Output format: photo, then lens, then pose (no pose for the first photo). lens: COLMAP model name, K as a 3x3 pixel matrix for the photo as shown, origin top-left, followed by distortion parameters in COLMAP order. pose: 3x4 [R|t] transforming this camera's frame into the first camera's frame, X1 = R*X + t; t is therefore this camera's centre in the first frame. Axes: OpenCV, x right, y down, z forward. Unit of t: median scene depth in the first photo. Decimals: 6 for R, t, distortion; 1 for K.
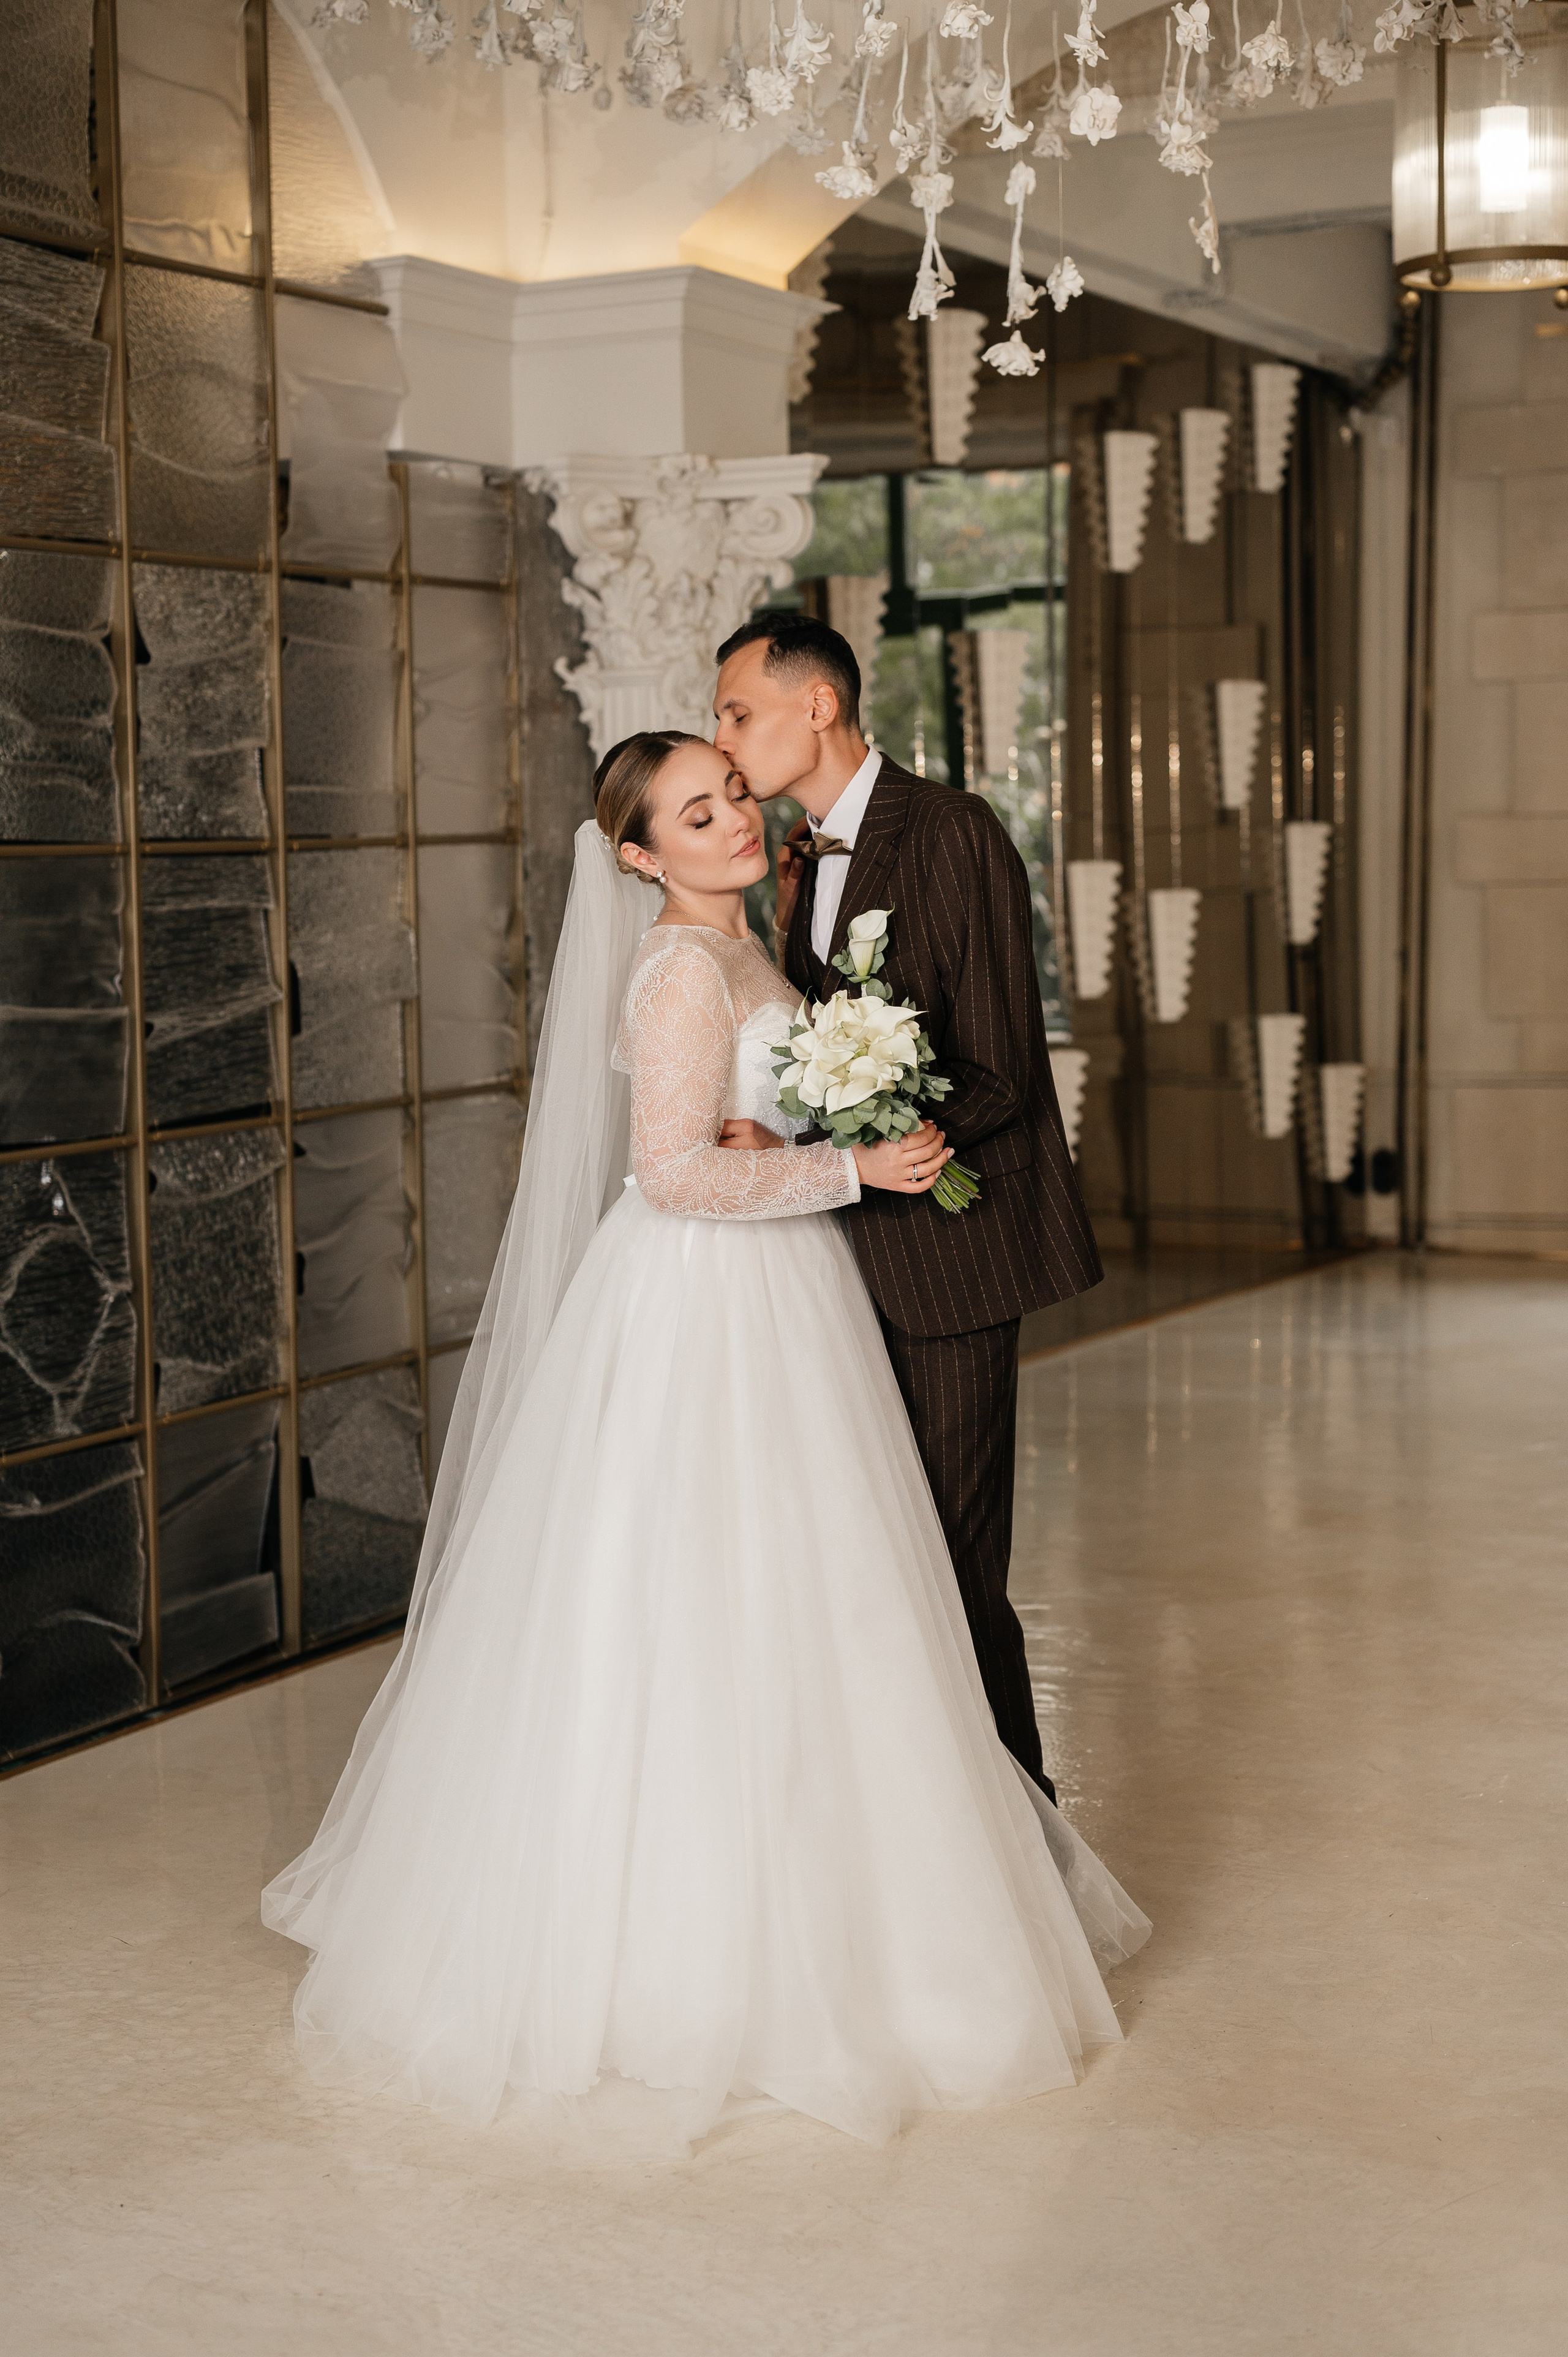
lens RADIAL K [[3251.9, 0, 784.0], [0, 3251.9, 1178.5], [0, 0, 1]] dist [-0.010823, -0.047665]
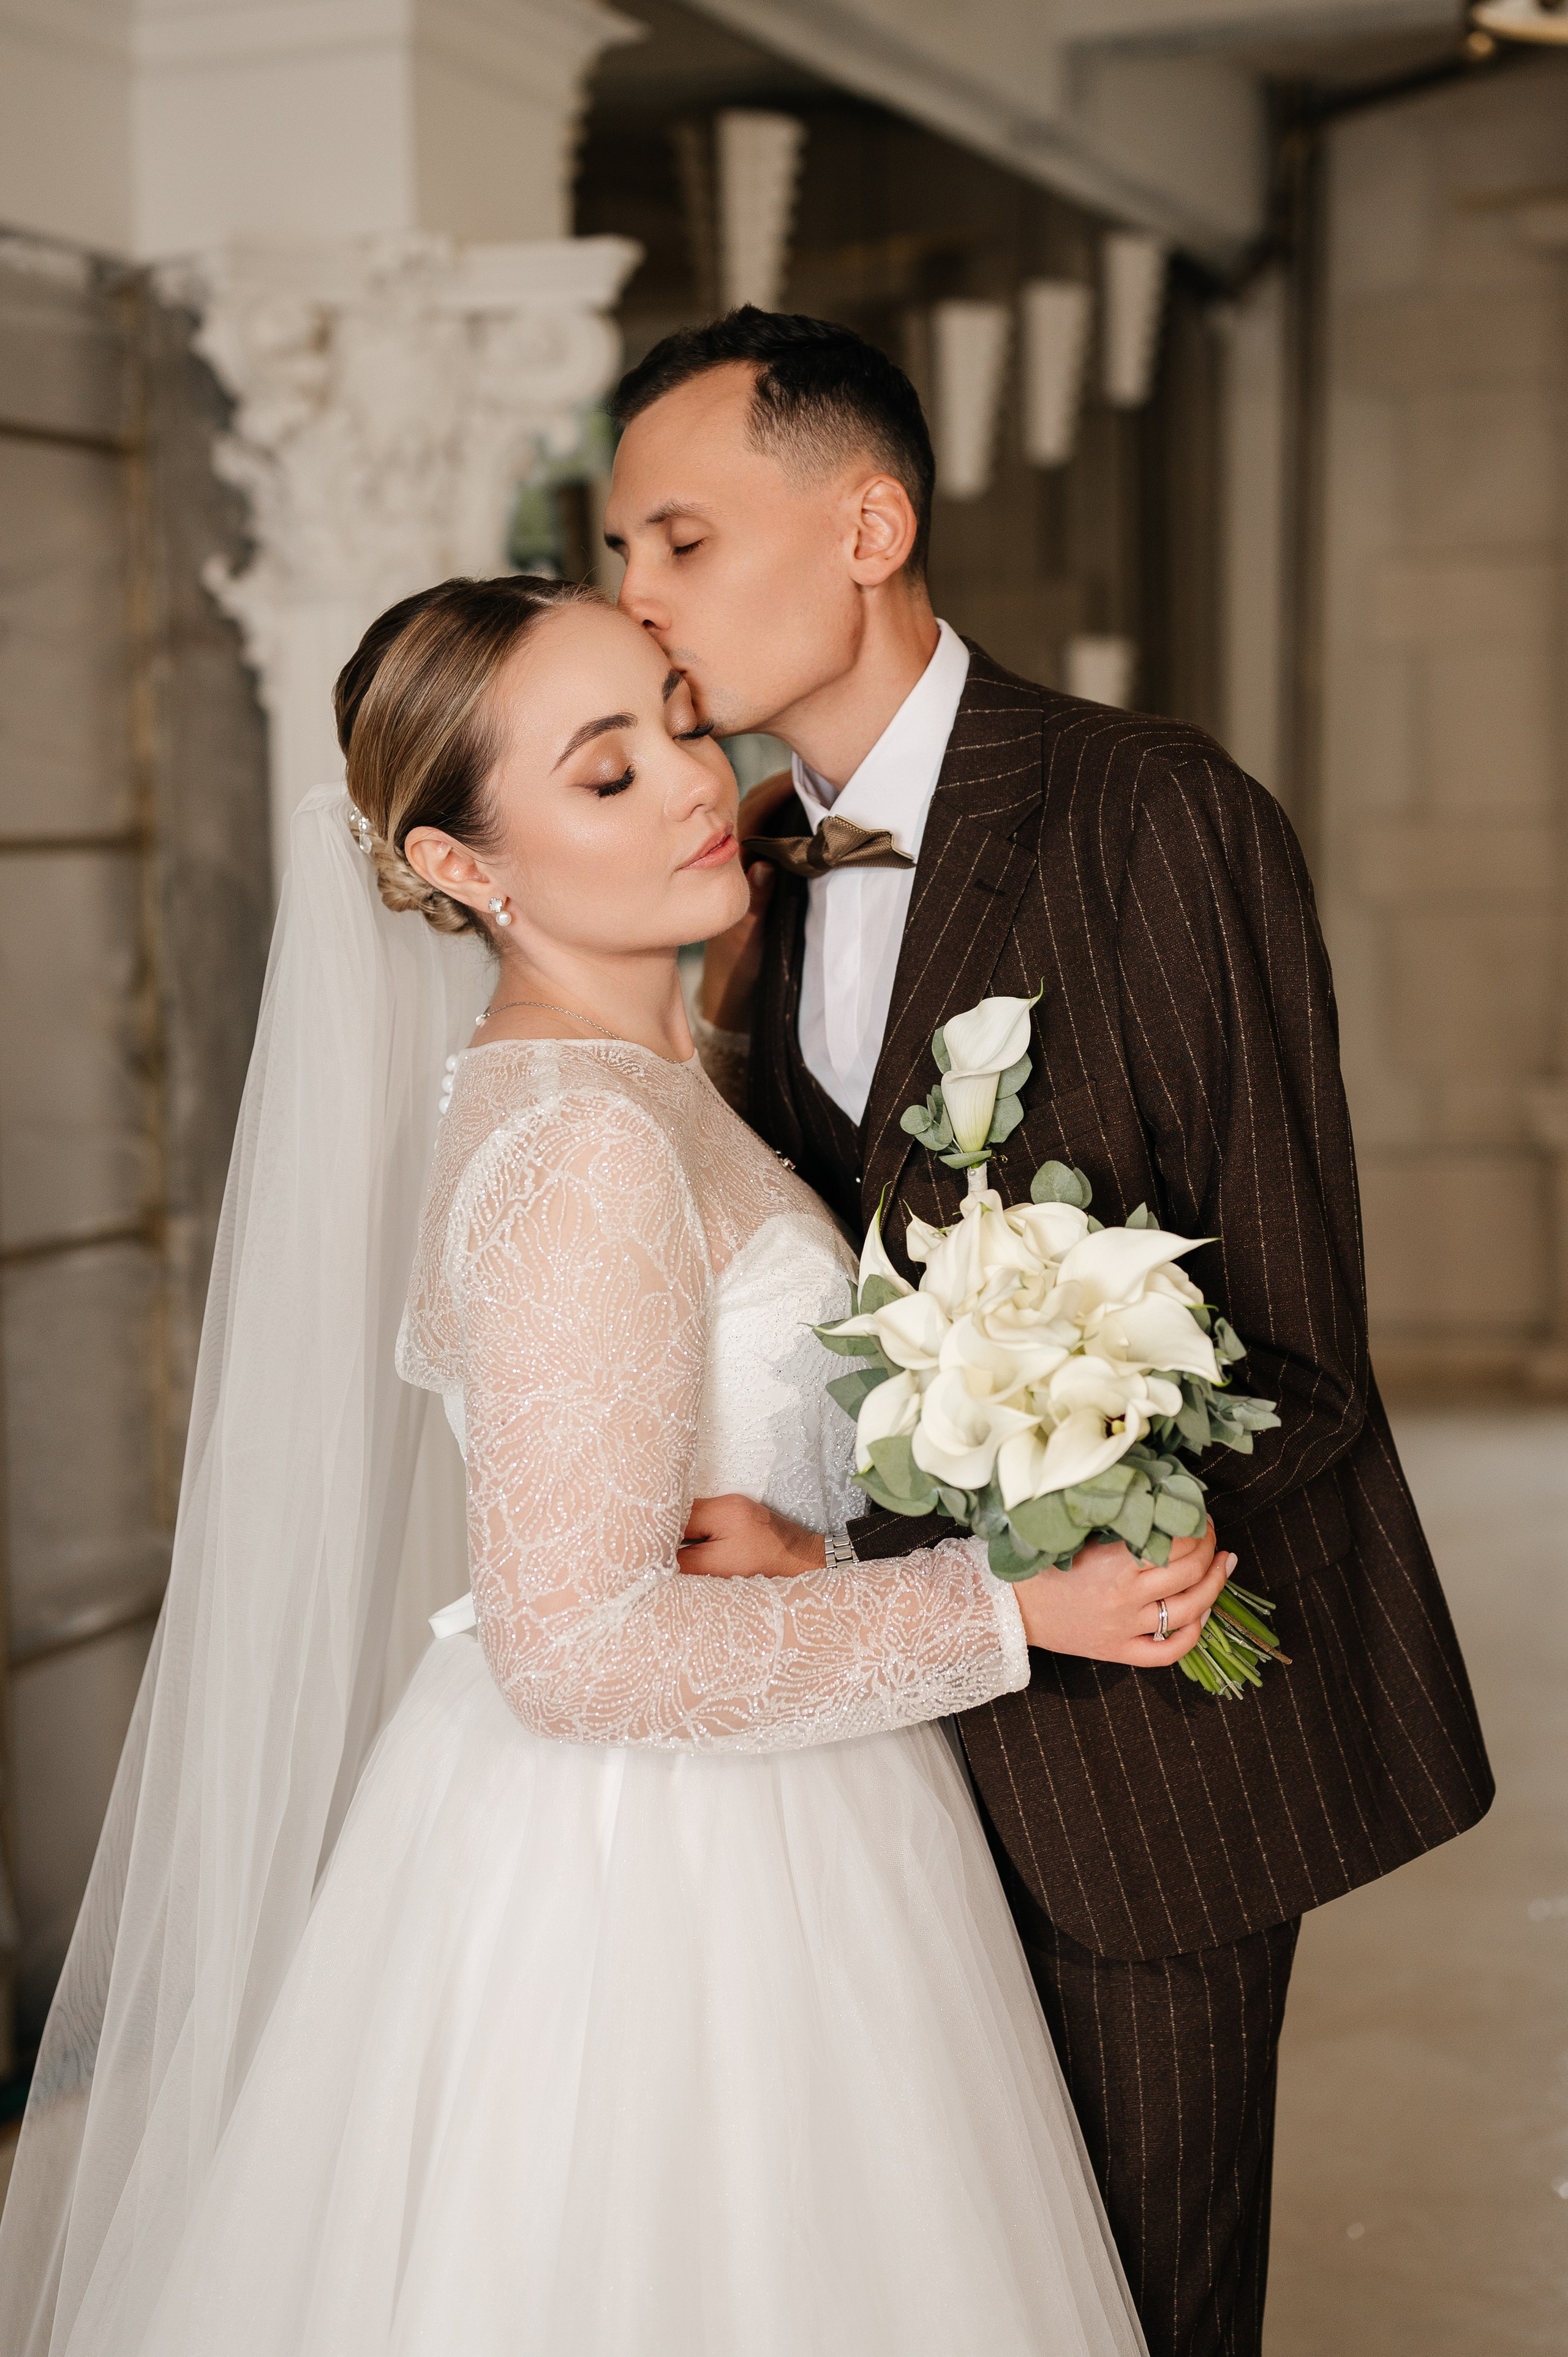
lens RADIAL K [[3251.9, 0, 784.0], [0, 3251.9, 1178.5], [0, 0, 1]] dist [-0.010823, -0.047665]
pose [[0.993177, -0.010006, 0.116189, -0.033778], [0.010771, 0.999924, -0.005954, -0.034649], [-0.116121, 0.007165, 0.993209, 0.361042]]
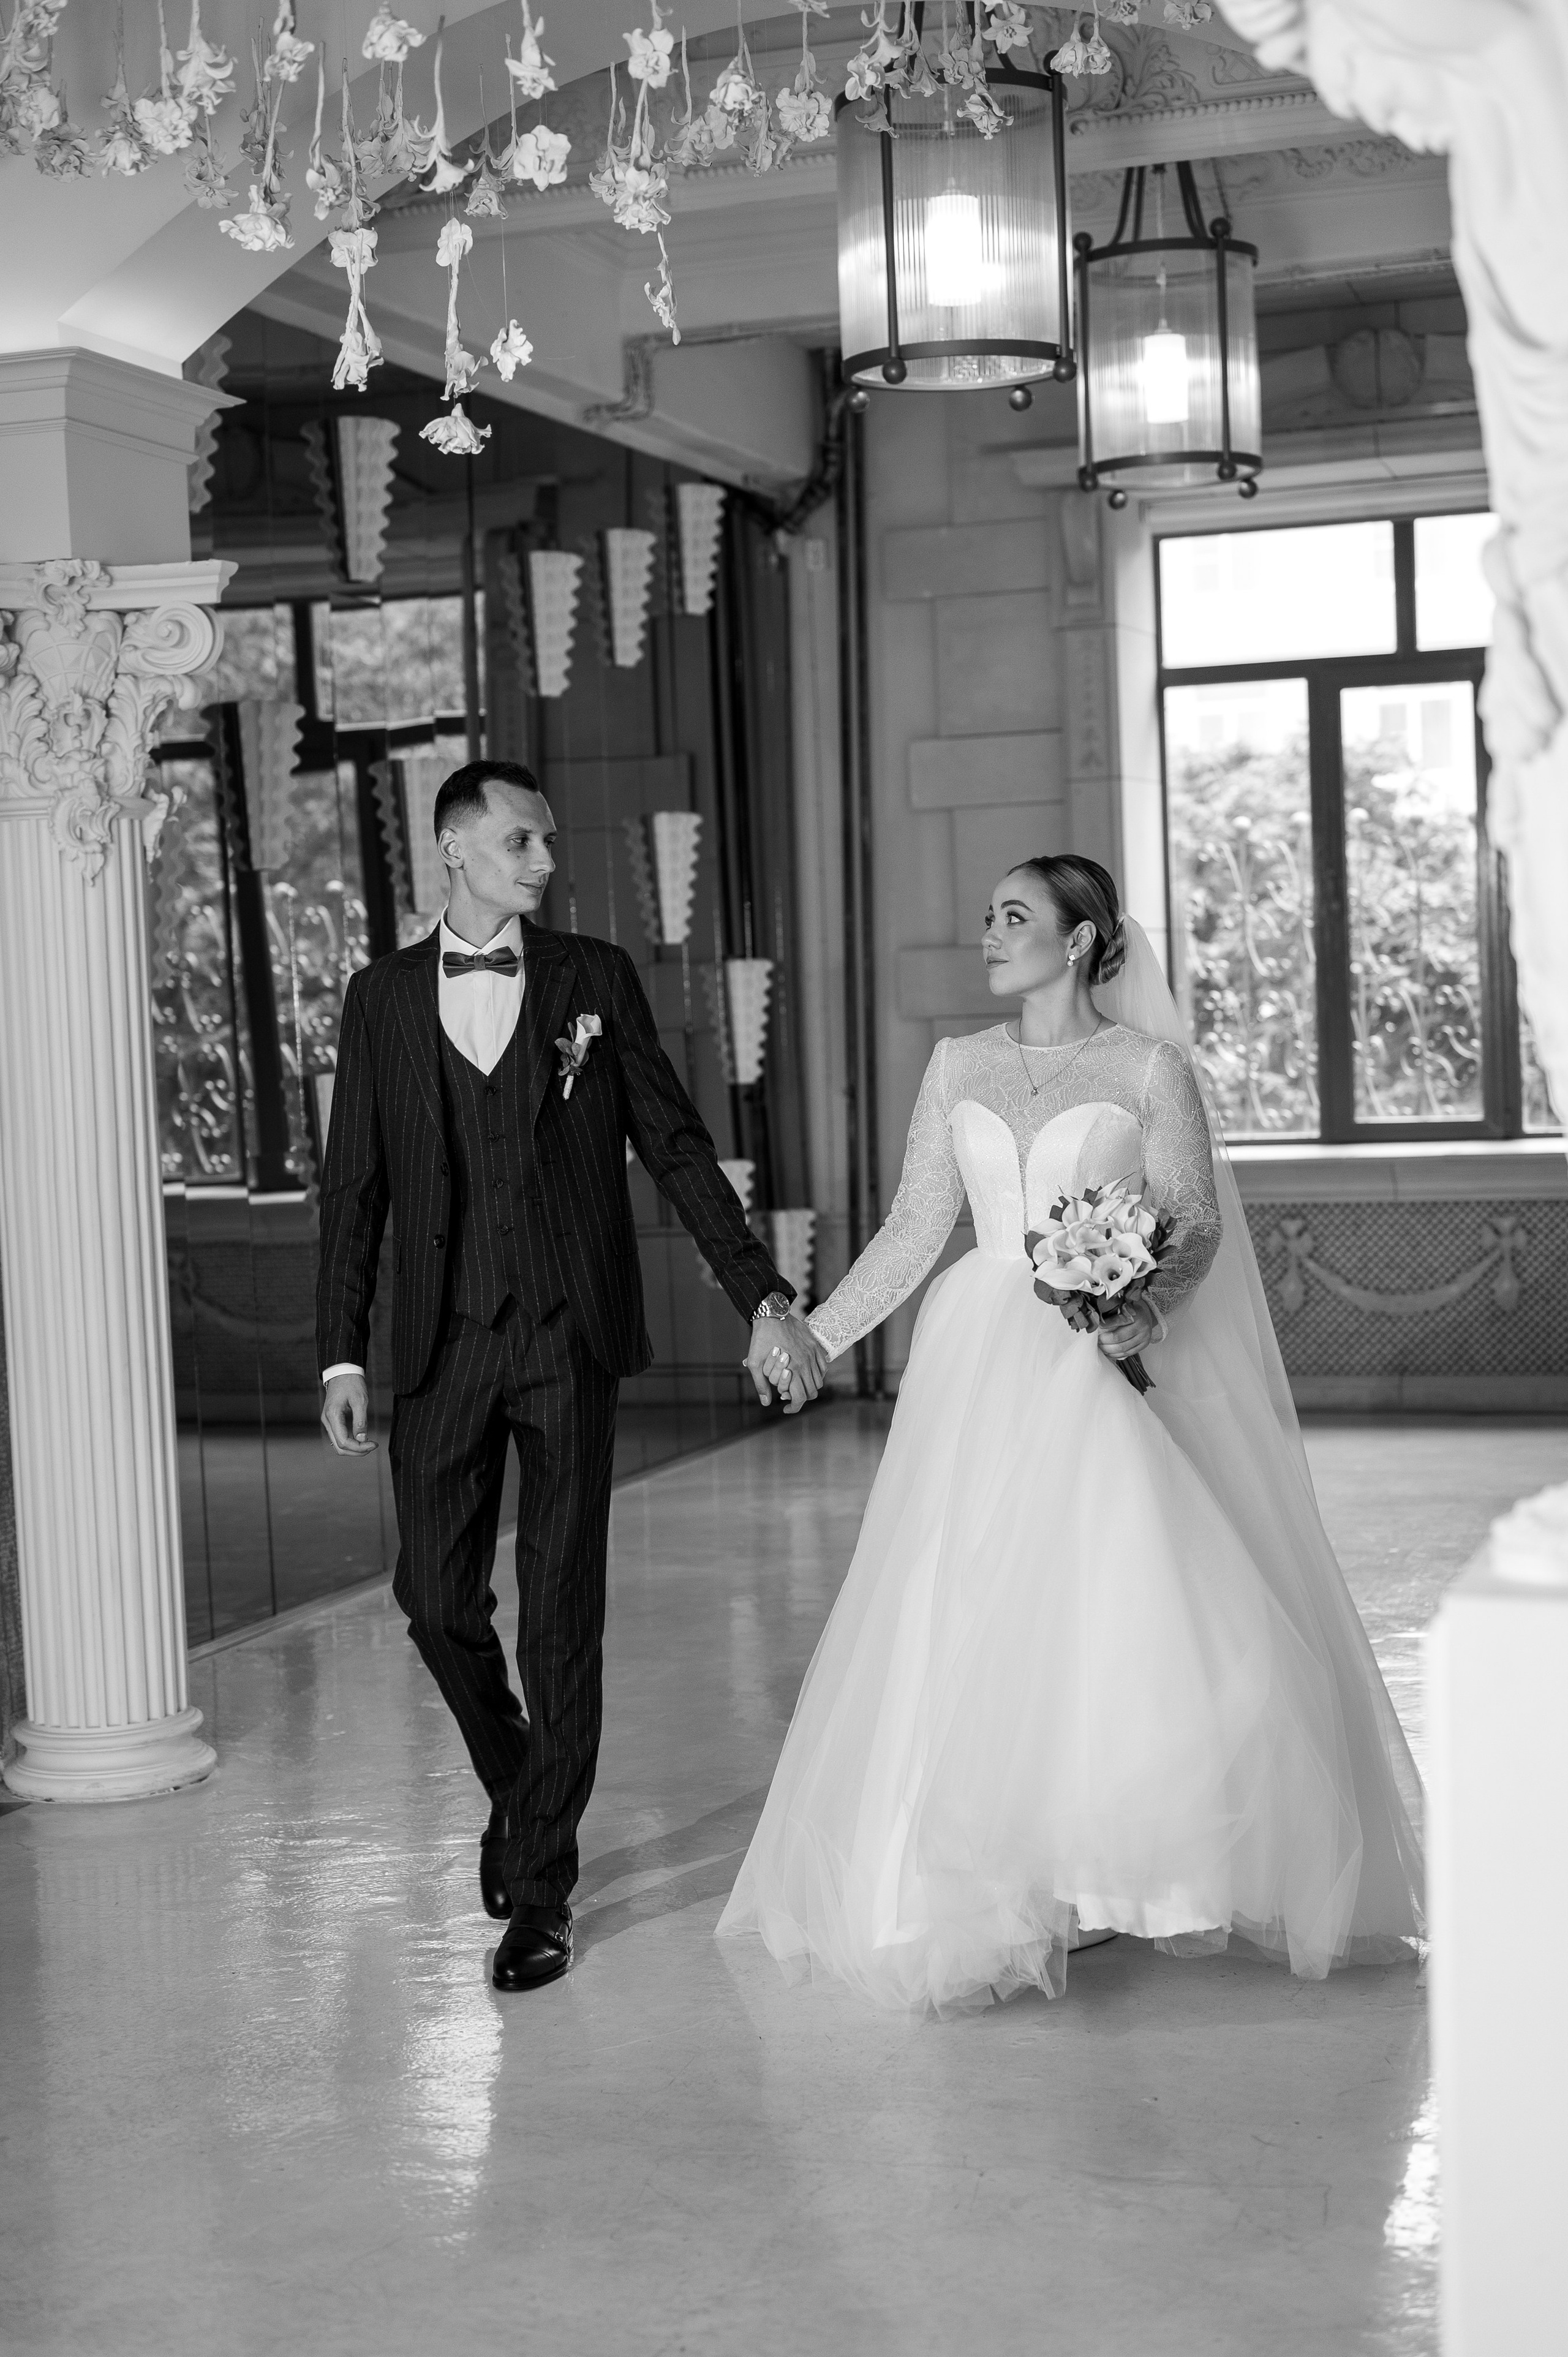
lens RADIAL K [[3217.4, 0, 784.9], [0, 3217.4, 1087.4], [0, 0, 1]] dist [0.001084, -0.000774]
pose [[0.982700, -0.030468, 0.182681, -0.004418], [0.043473, 0.996764, -0.067612, -0.011164], [-0.180030, 0.074384, 0.980845, 0.112221]]
